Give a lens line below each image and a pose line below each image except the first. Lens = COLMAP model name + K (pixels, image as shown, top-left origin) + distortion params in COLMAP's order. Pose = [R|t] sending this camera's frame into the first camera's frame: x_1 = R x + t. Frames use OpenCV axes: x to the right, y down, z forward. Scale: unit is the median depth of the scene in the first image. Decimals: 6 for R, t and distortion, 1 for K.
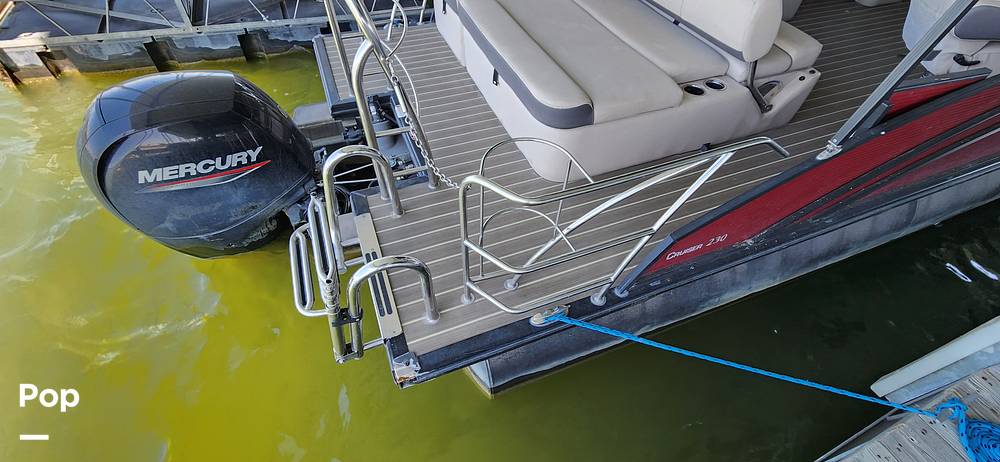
lens RADIAL K [[410.0, 0, 503.3], [0, 410.0, 234.8], [0, 0, 1]] dist [-0.001364, -0.000838]
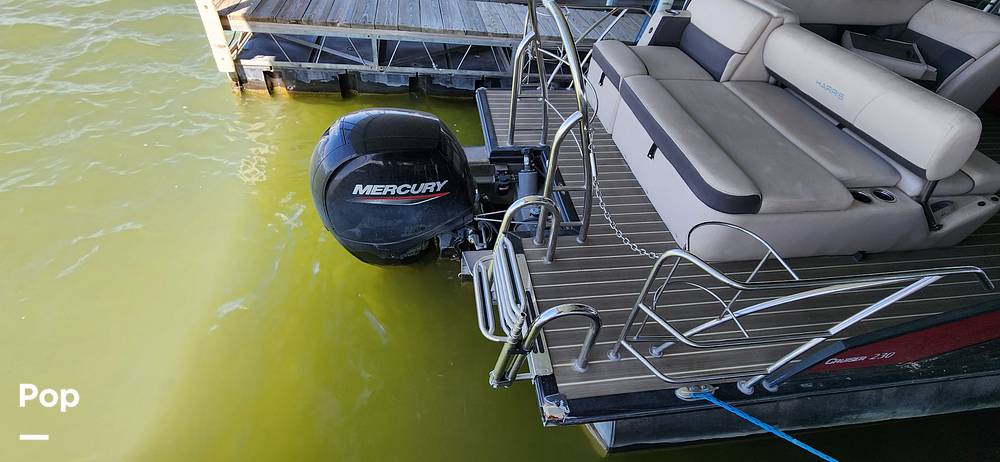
lens RADIAL K [[406.7, 0, 495.4], [0, 406.7, 235.6], [0, 0, 1]] dist [-0.006590, -0.000787]
pose [[0.966650, 0.192355, -0.169076, -0.217399], [-0.209229, 0.973876, -0.088251, 0.009915], [0.147683, 0.120683, 0.981644, -0.085120]]
